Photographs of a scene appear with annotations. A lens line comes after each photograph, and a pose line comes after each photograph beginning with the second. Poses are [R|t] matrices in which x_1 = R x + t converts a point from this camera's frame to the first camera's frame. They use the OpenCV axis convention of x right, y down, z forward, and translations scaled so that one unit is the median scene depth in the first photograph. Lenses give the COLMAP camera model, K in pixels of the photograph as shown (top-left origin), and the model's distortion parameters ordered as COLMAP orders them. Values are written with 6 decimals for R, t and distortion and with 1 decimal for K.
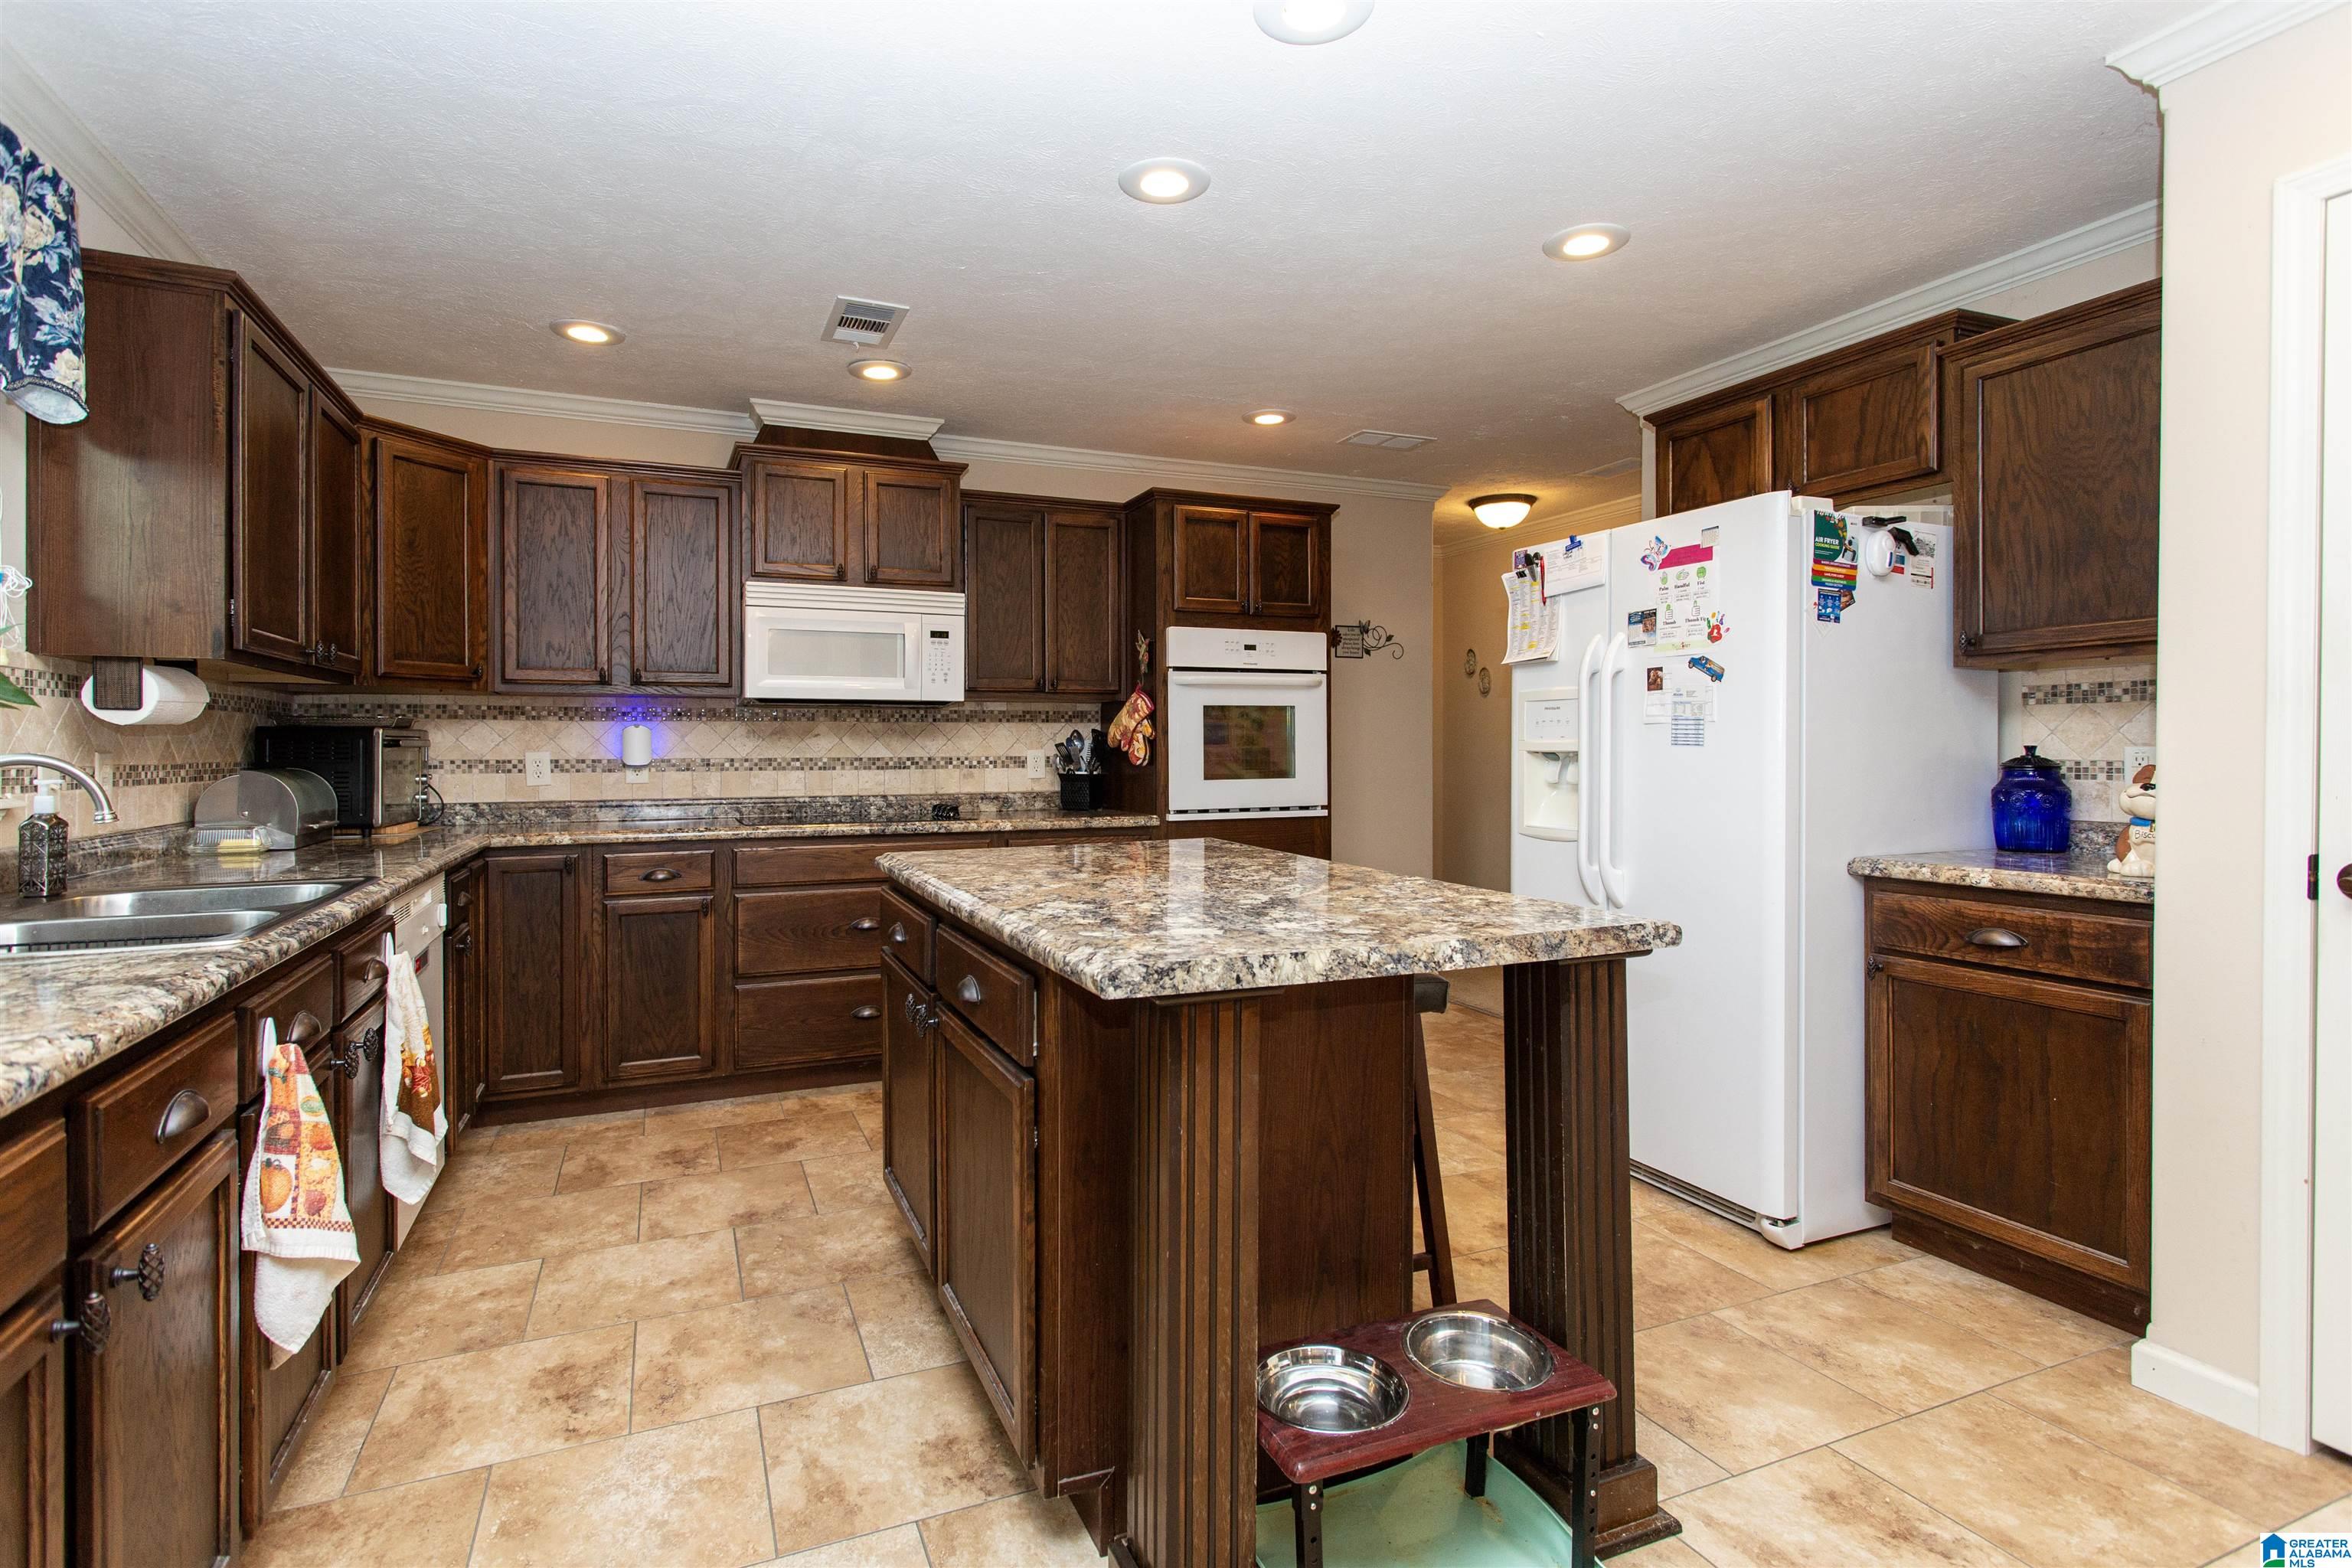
lens RADIAL K [[1135.8, 0, 1176.2], [0, 1135.8, 762.5], [0, 0, 1]] dist [0.003312, 0.000539]
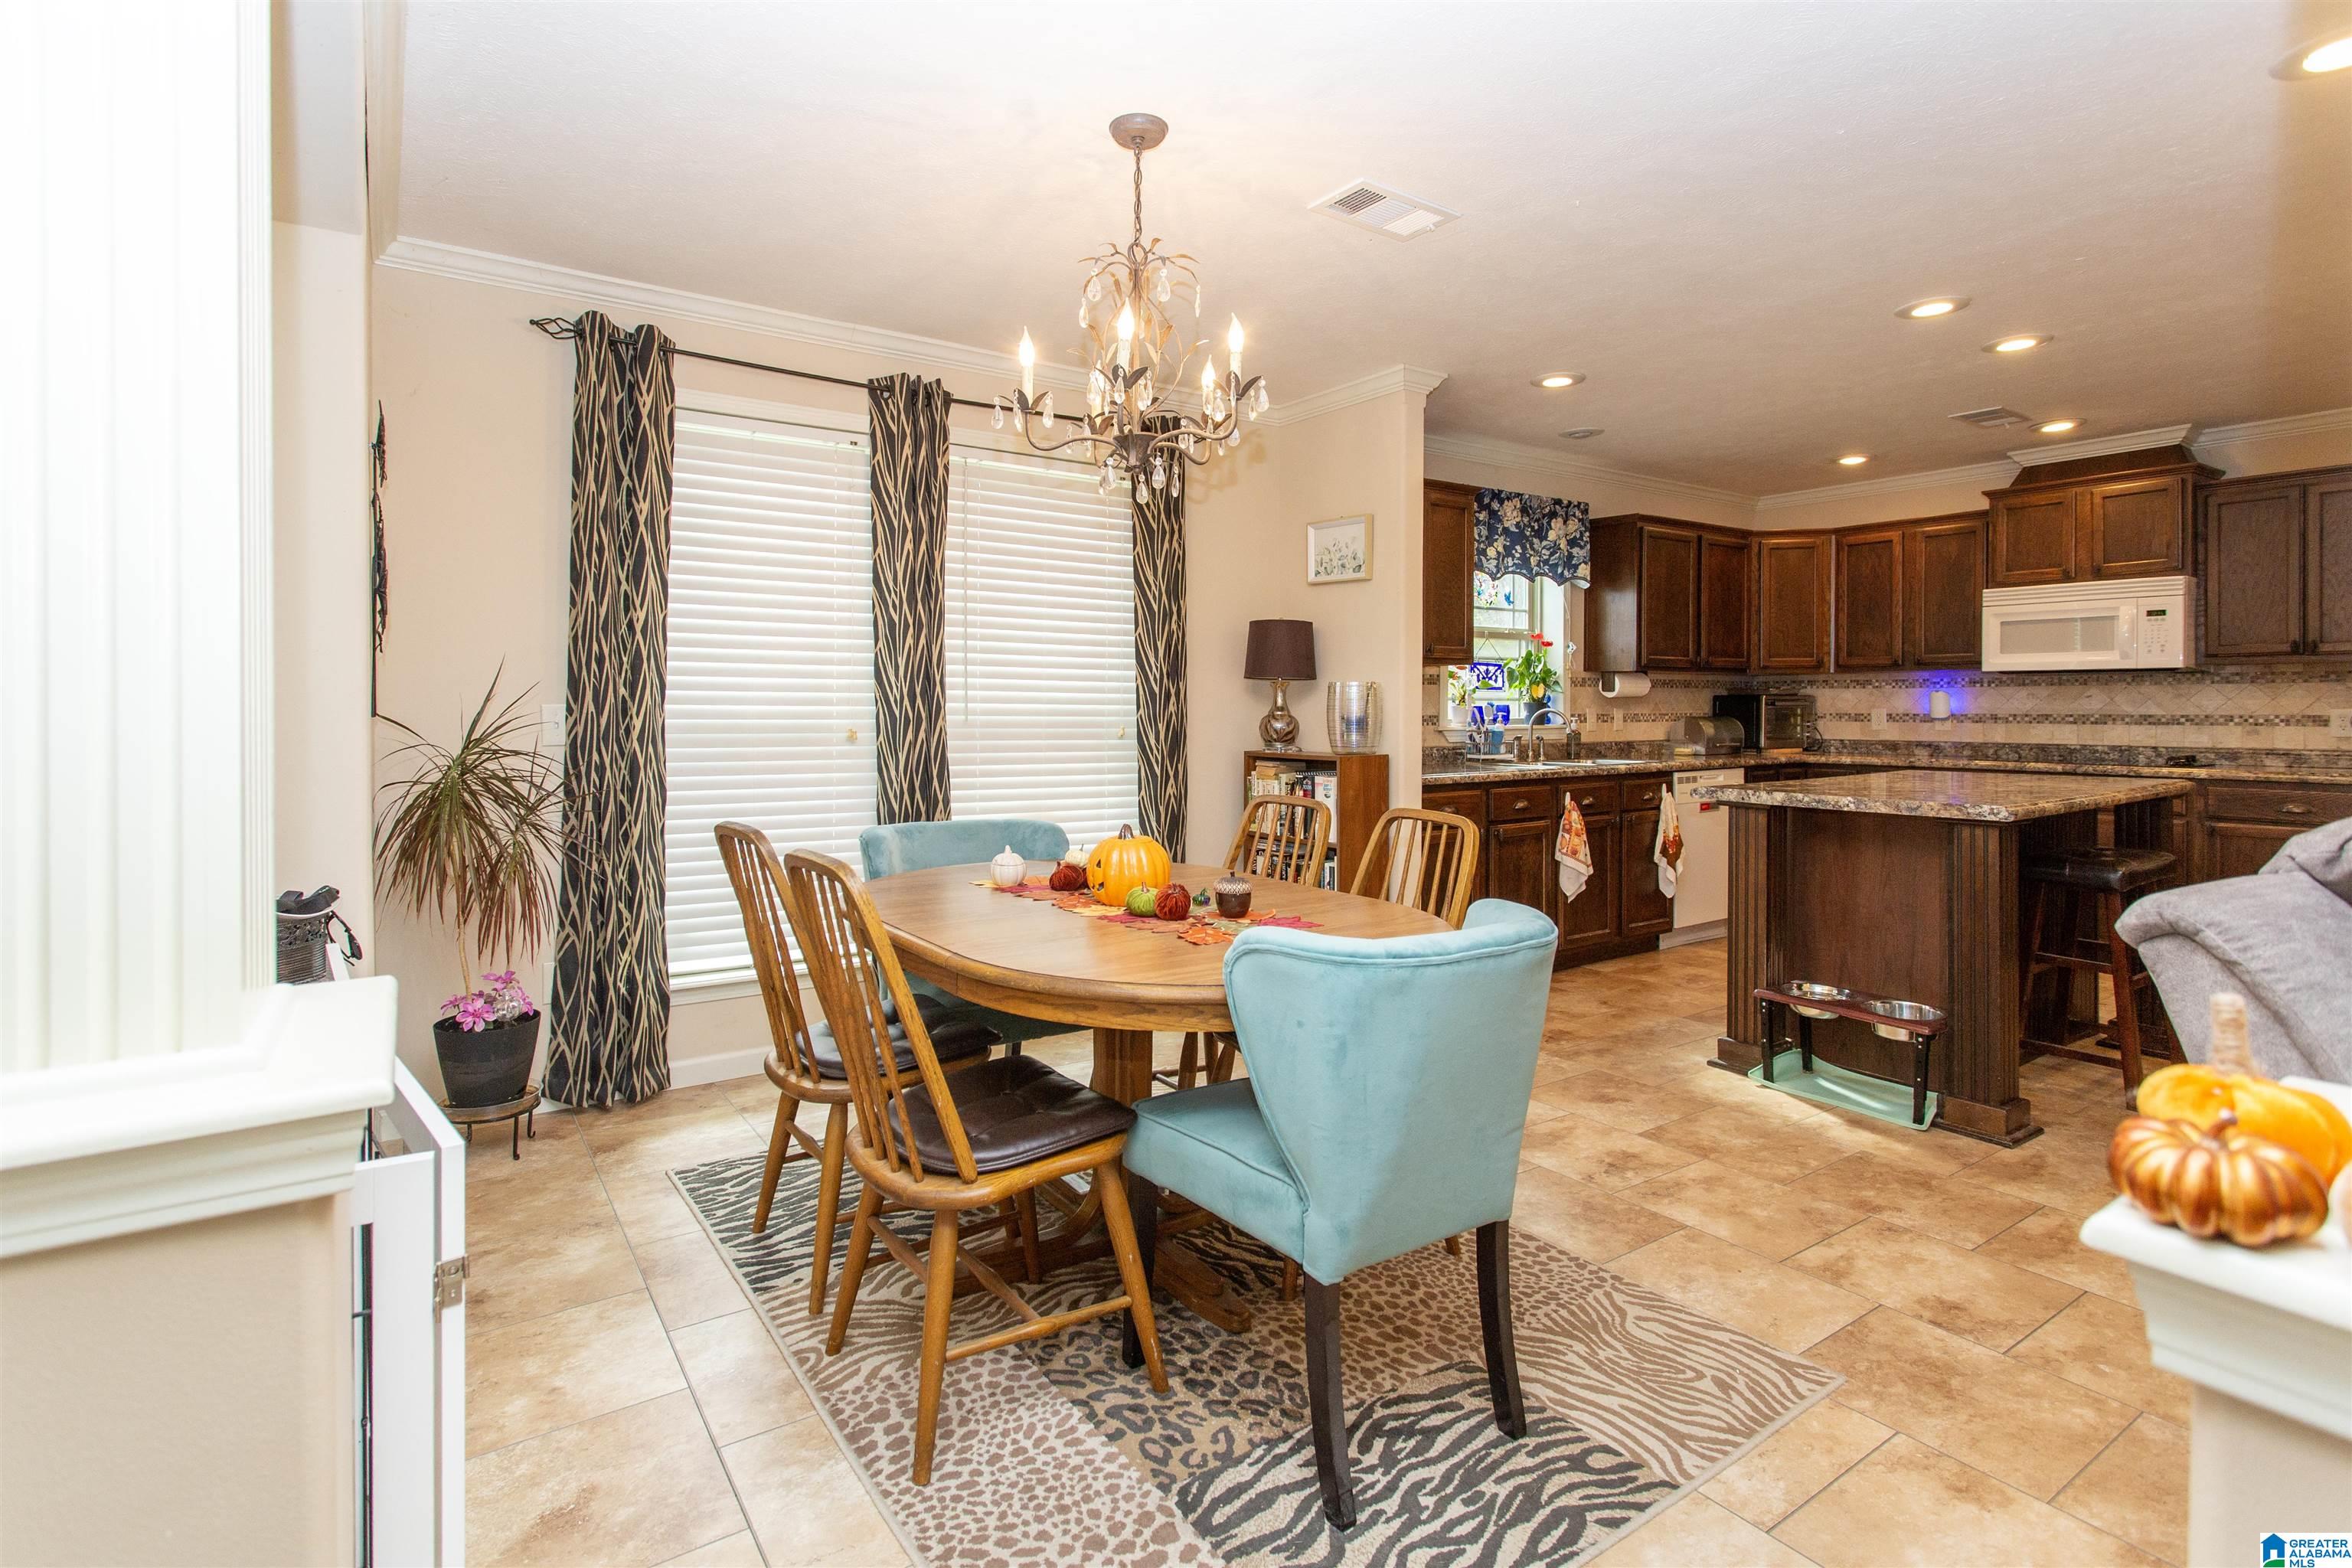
lens RADIAL K [[1135.8, 0, 1166.3], [0, 1135.8, 710.6], [0, 0, 1]] dist [0.003312, 0.000539]
pose [[0.189079, 0.006030, -0.981943, 0.783250], [-0.013190, 0.999907, 0.003600, 0.000626], [0.981873, 0.012271, 0.189140, -0.260214]]
